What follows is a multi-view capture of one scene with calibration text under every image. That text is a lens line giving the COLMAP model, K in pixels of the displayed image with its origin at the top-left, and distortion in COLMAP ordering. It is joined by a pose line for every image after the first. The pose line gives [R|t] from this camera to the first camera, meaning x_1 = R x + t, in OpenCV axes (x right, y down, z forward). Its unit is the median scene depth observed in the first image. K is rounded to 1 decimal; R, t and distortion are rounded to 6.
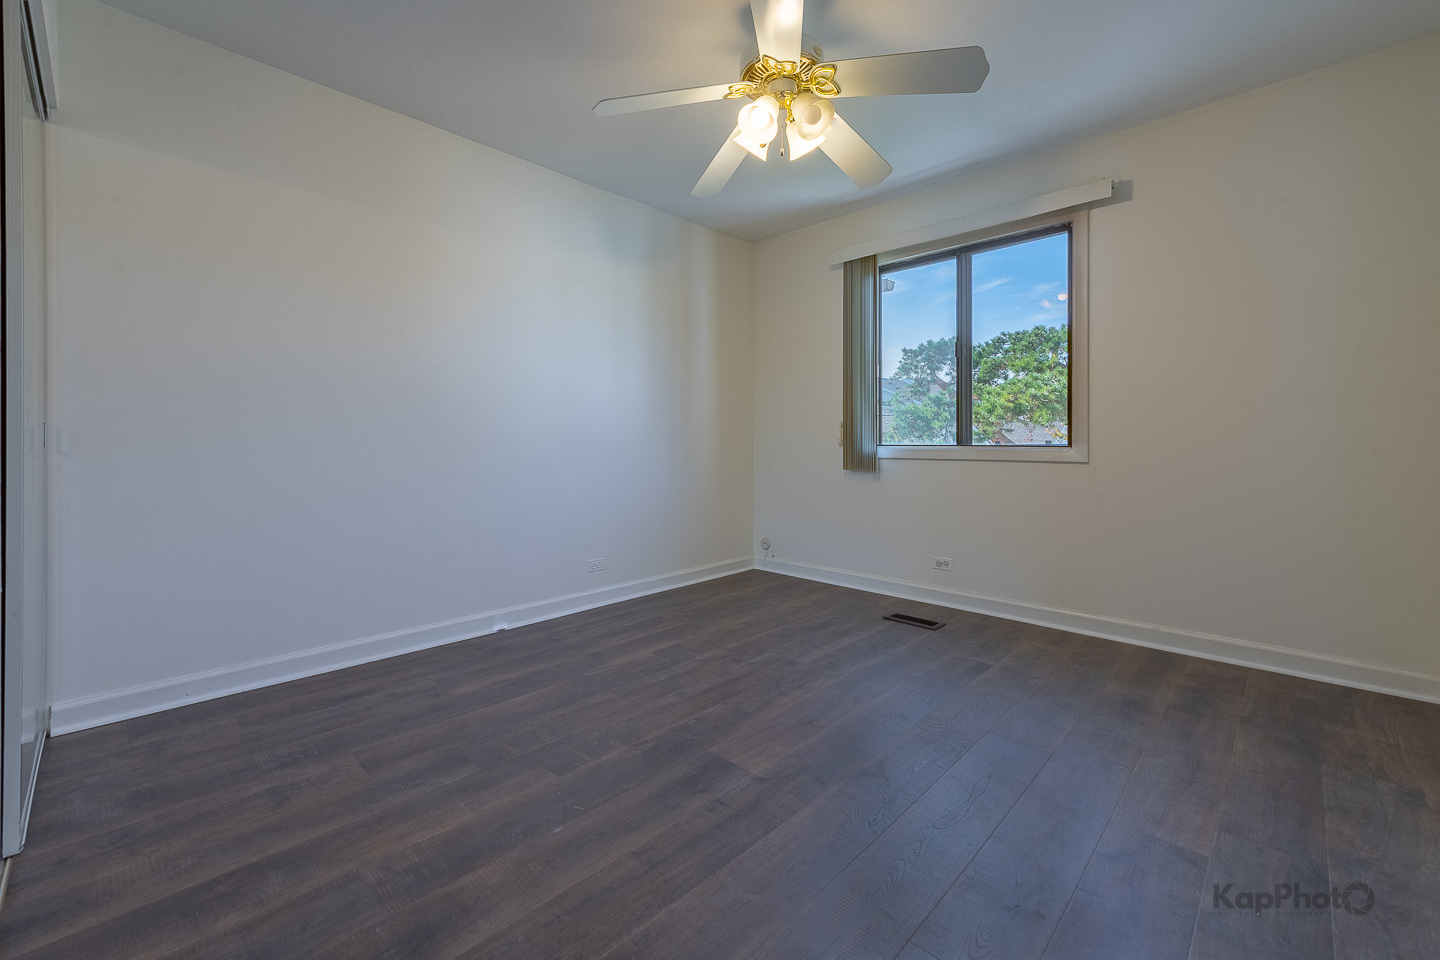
lens RADIAL K [[597.0, 0, 732.1], [0, 597.0, 473.7], [0, 0, 1]] dist [0.018604, -0.007774]
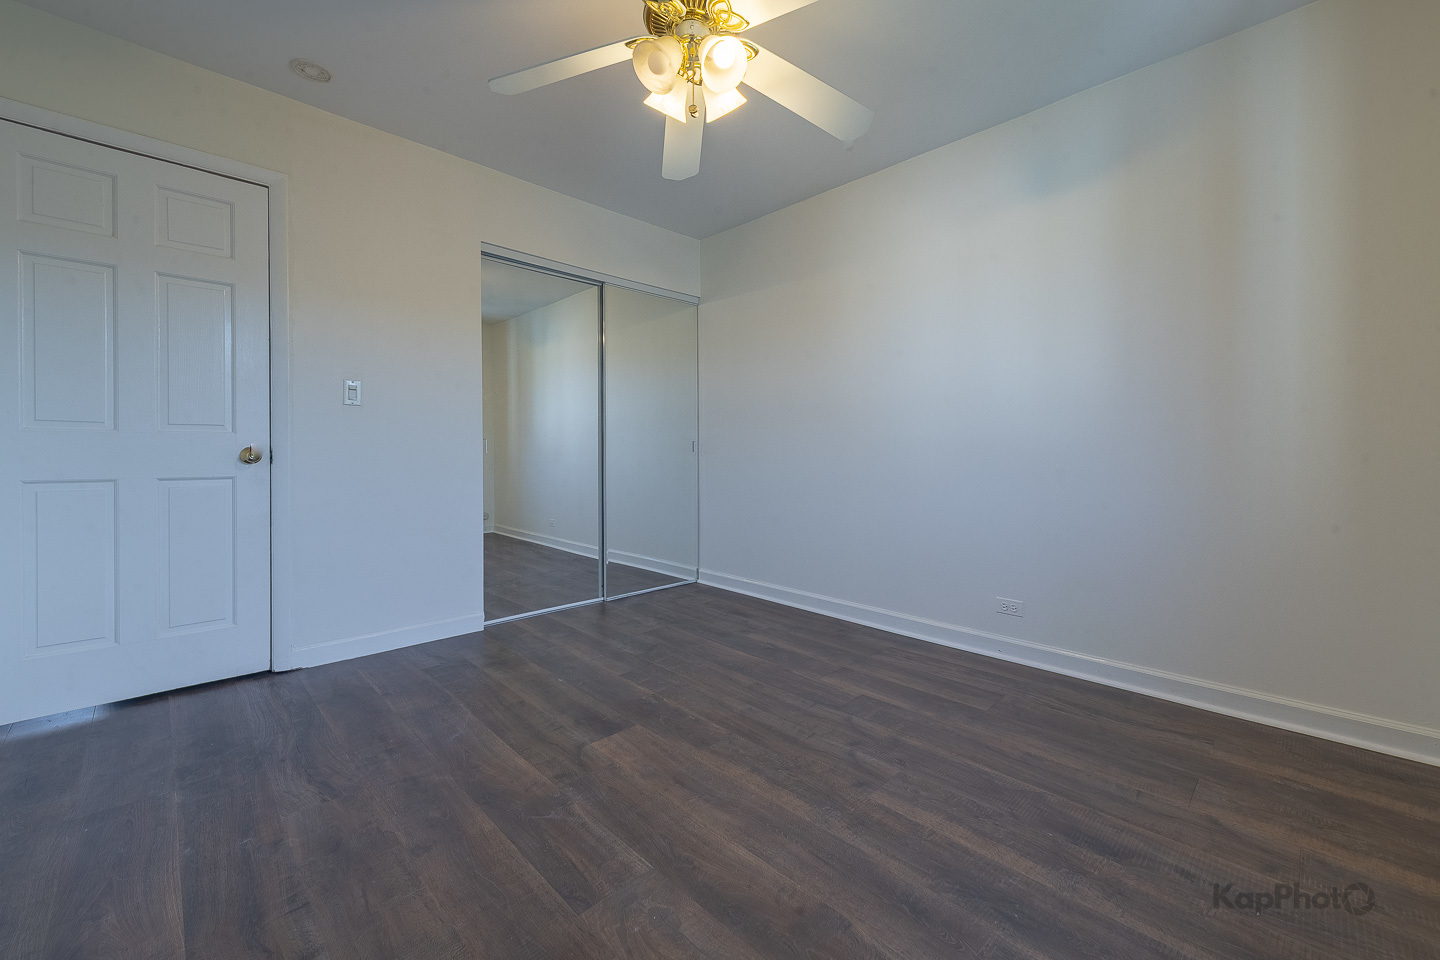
lens RADIAL K [[597.0, 0, 732.1], [0, 597.0, 473.7], [0, 0, 1]] dist [0.018604, -0.007774]
pose [[-0.055651, 0.039079, -0.997685, 0.853921], [-0.055790, 0.997551, 0.042186, -0.055707], [0.996890, 0.058009, -0.053334, 0.974696]]
